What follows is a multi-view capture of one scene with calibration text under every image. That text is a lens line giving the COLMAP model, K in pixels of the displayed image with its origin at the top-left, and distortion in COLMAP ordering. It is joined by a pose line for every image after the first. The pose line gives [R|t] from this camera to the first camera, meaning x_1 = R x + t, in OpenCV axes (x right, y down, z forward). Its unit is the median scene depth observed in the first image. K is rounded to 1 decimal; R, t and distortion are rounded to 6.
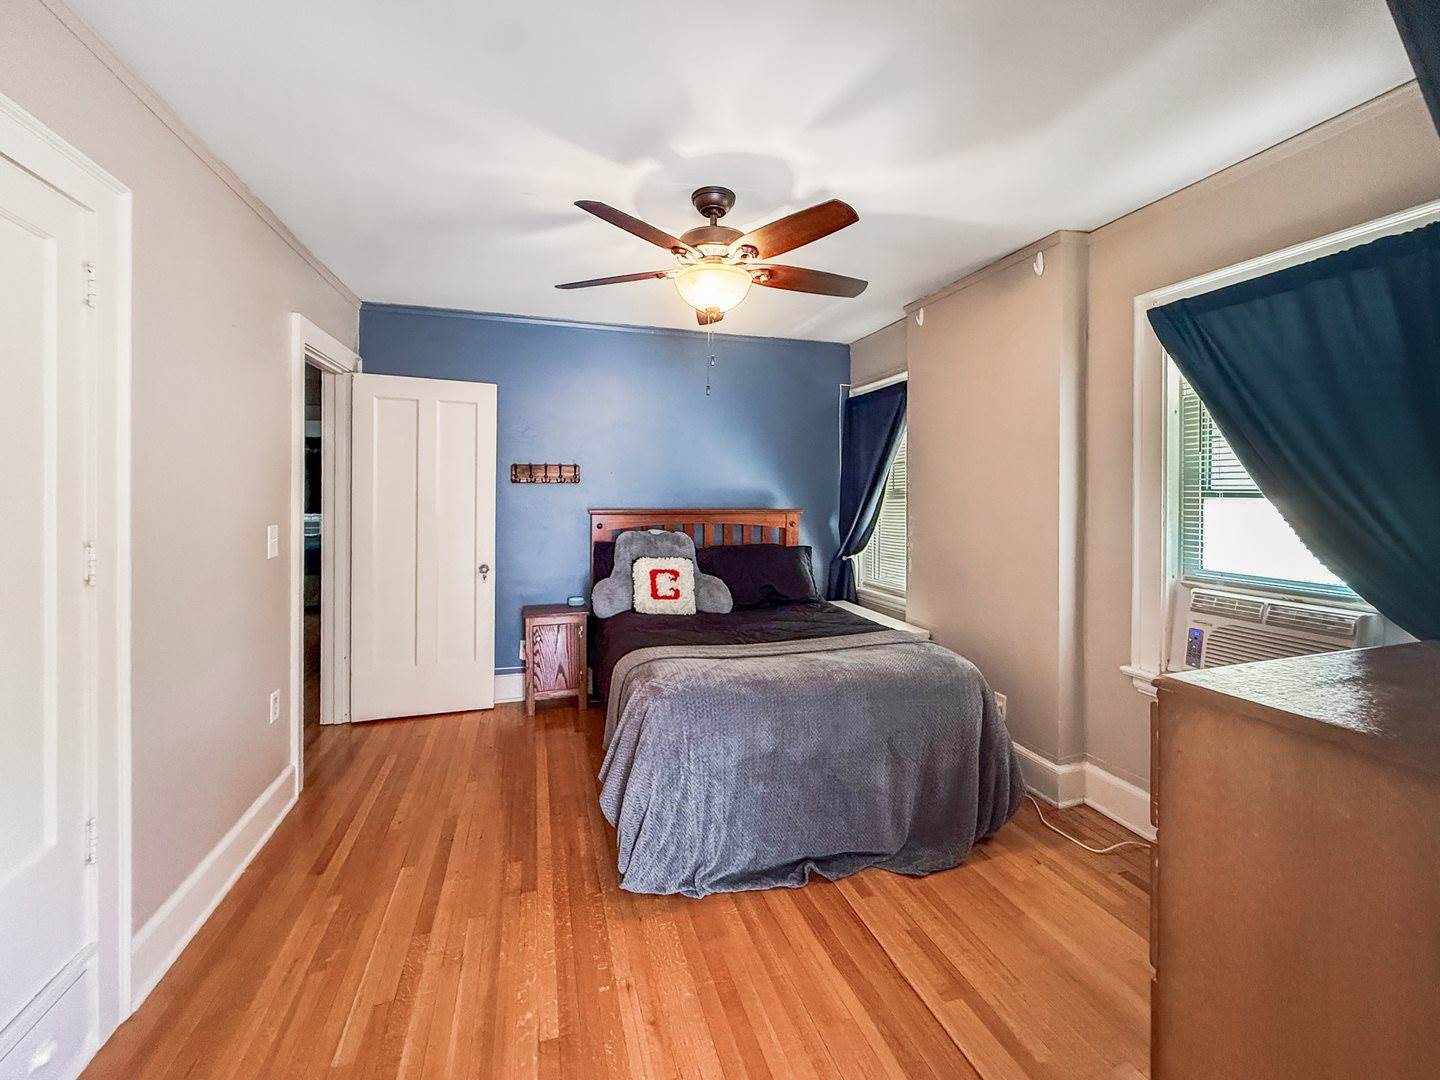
lens RADIAL K [[593.5, 0, 717.2], [0, 593.5, 498.8], [0, 0, 1]] dist [-0.001238, -0.000020]
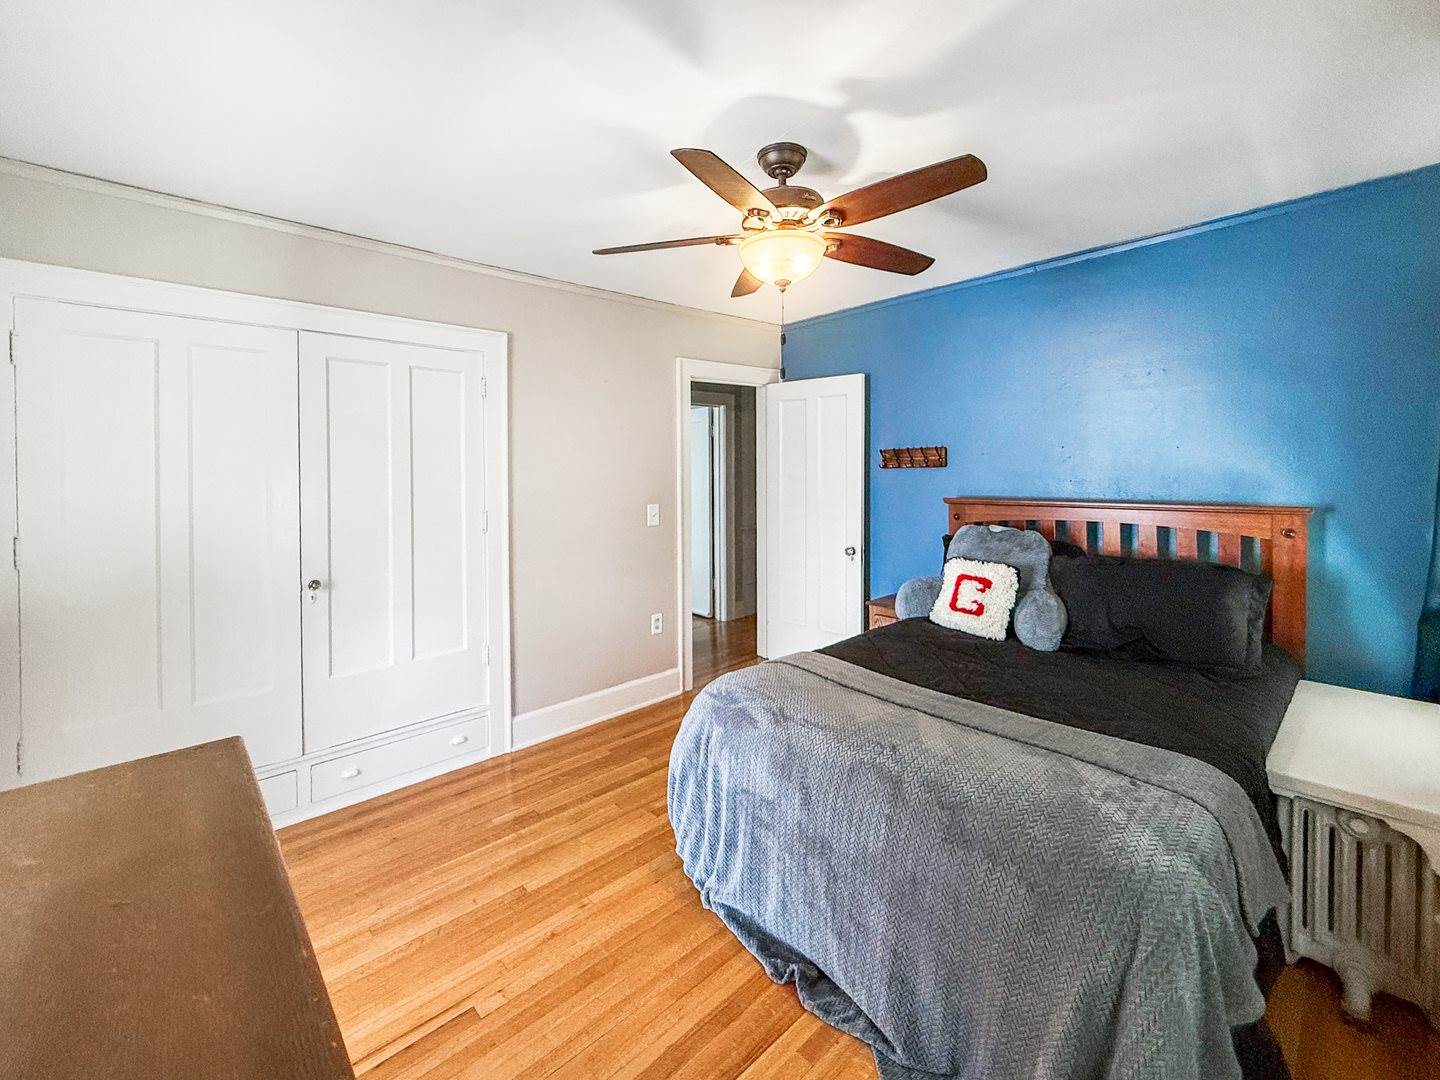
lens RADIAL K [[606.9, 0, 719.6], [0, 606.9, 474.6], [0, 0, 1]] dist [-0.000500, 0.000092]
pose [[0.429828, -0.002691, -0.902907, 0.511438], [0.006258, 0.999980, -0.000001, -0.019873], [0.902889, -0.005650, 0.429837, 0.348678]]
